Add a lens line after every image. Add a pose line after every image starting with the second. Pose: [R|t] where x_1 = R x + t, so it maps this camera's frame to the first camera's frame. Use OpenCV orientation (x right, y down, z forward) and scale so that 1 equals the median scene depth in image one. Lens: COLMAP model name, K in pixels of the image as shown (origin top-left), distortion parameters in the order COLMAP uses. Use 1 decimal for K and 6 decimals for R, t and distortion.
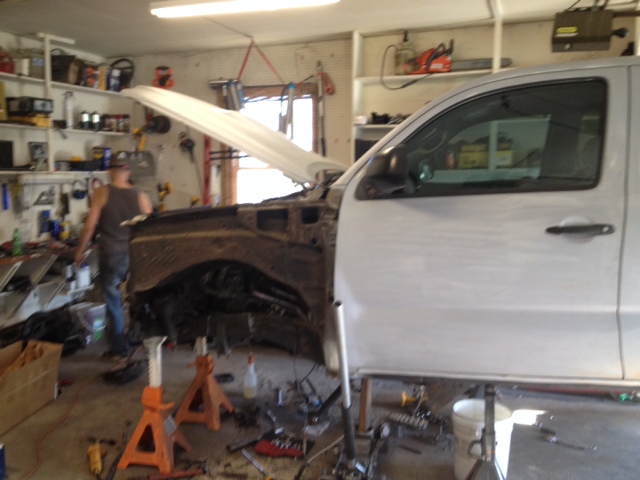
lens RADIAL K [[632.2, 0, 320.0], [0, 632.2, 240.0], [0, 0, 1]] dist [0.170052, -0.427114]
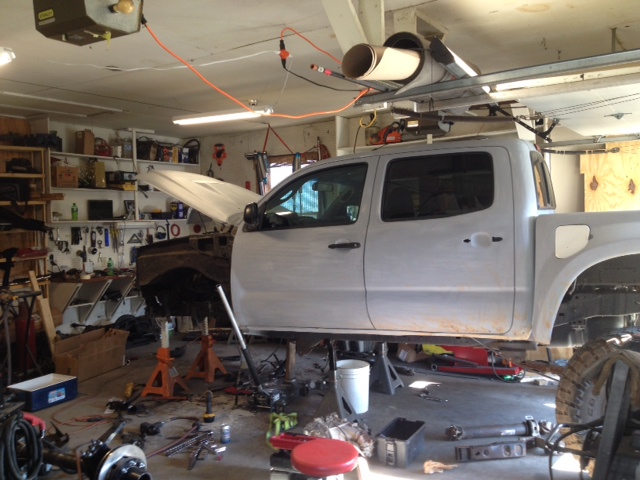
lens RADIAL K [[632.2, 0, 320.0], [0, 632.2, 240.0], [0, 0, 1]] dist [0.170052, -0.427114]
pose [[0.976049, -0.013589, -0.217124, 0.328063], [-0.001287, 0.997669, -0.068229, 0.041342], [0.217545, 0.066874, 0.973757, -0.355938]]
